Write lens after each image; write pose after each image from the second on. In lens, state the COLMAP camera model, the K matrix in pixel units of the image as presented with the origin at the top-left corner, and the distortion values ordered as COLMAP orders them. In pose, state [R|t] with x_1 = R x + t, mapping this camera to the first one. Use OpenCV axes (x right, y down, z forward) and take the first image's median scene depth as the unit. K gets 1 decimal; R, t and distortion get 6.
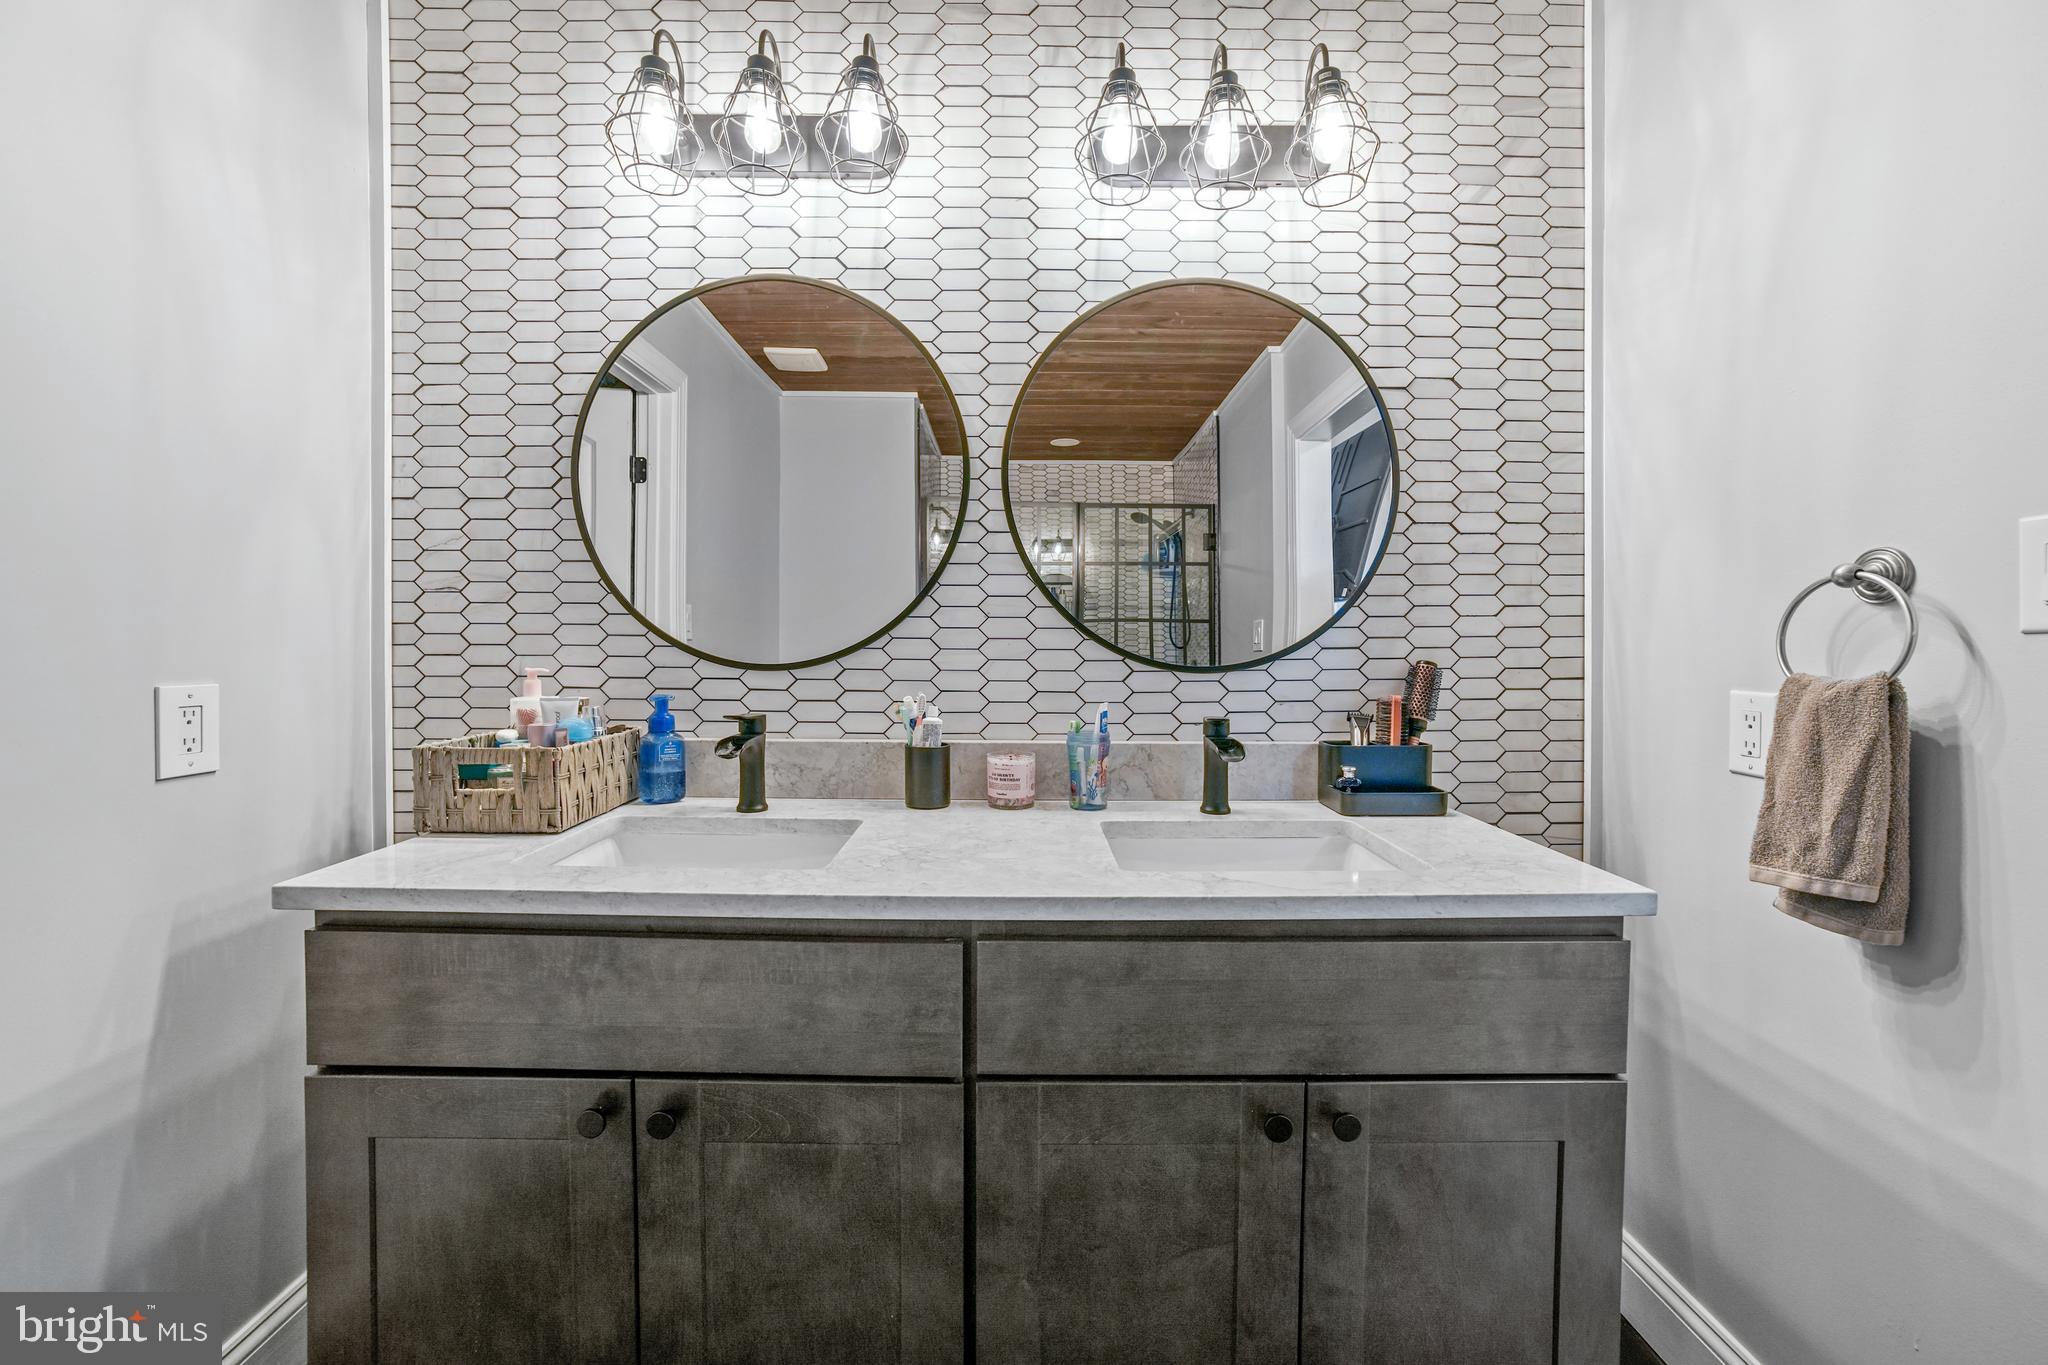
lens RADIAL K [[851.4, 0, 1026.8], [0, 851.4, 644.1], [0, 0, 1]] dist [-0.066875, 0.025908]
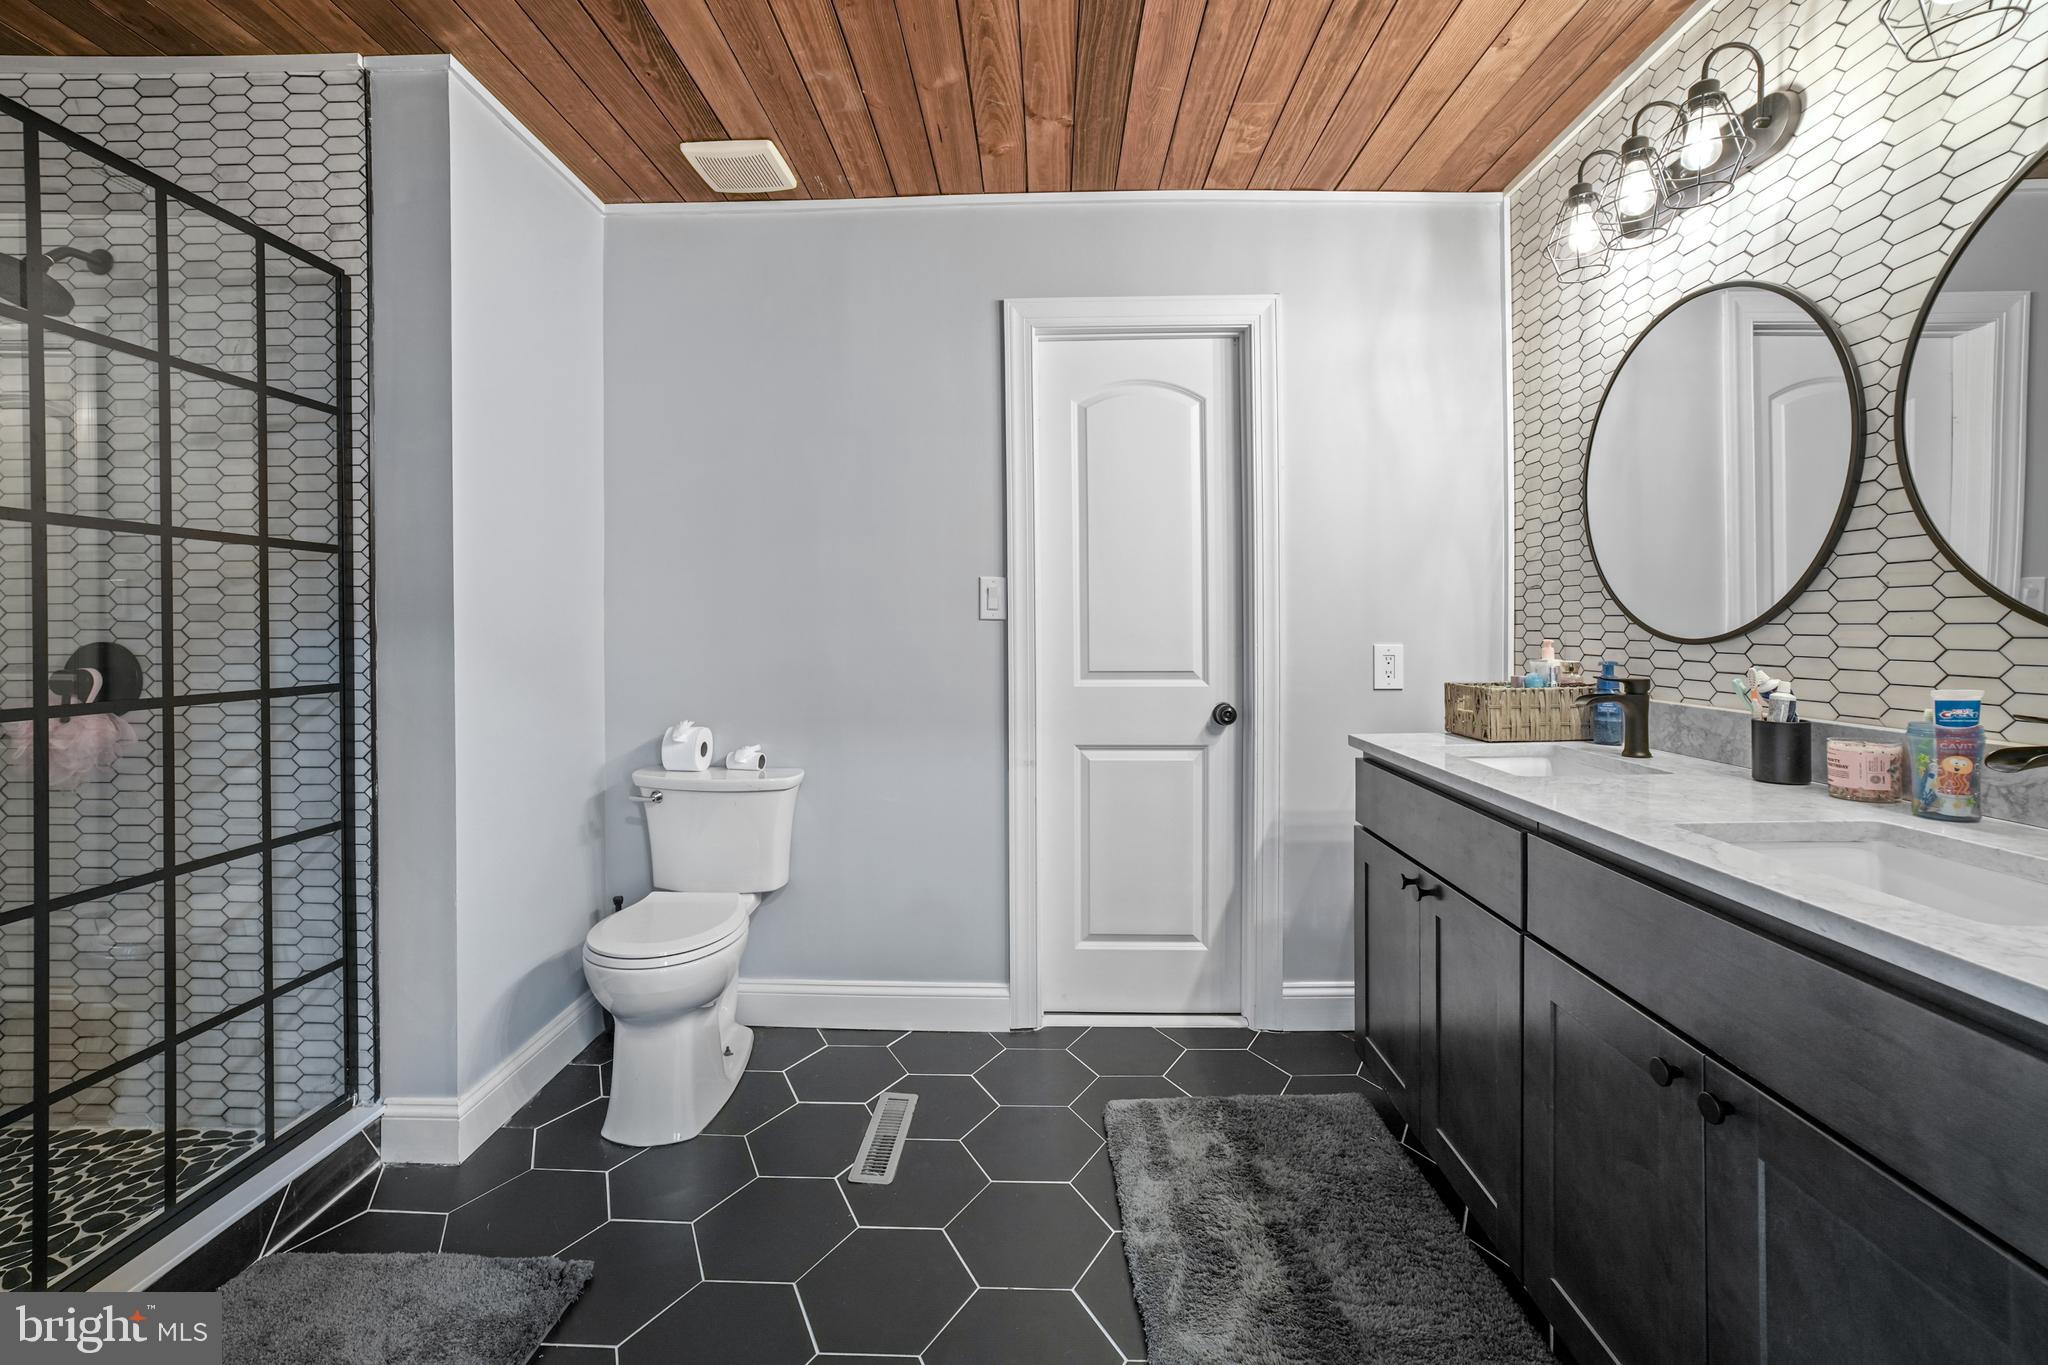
lens RADIAL K [[851.4, 0, 1026.8], [0, 851.4, 644.1], [0, 0, 1]] dist [-0.066875, 0.025908]
pose [[-0.036519, 0.014505, -0.999228, 0.831928], [-0.000394, 0.999894, 0.014529, 0.015028], [0.999333, 0.000925, -0.036509, 0.142961]]
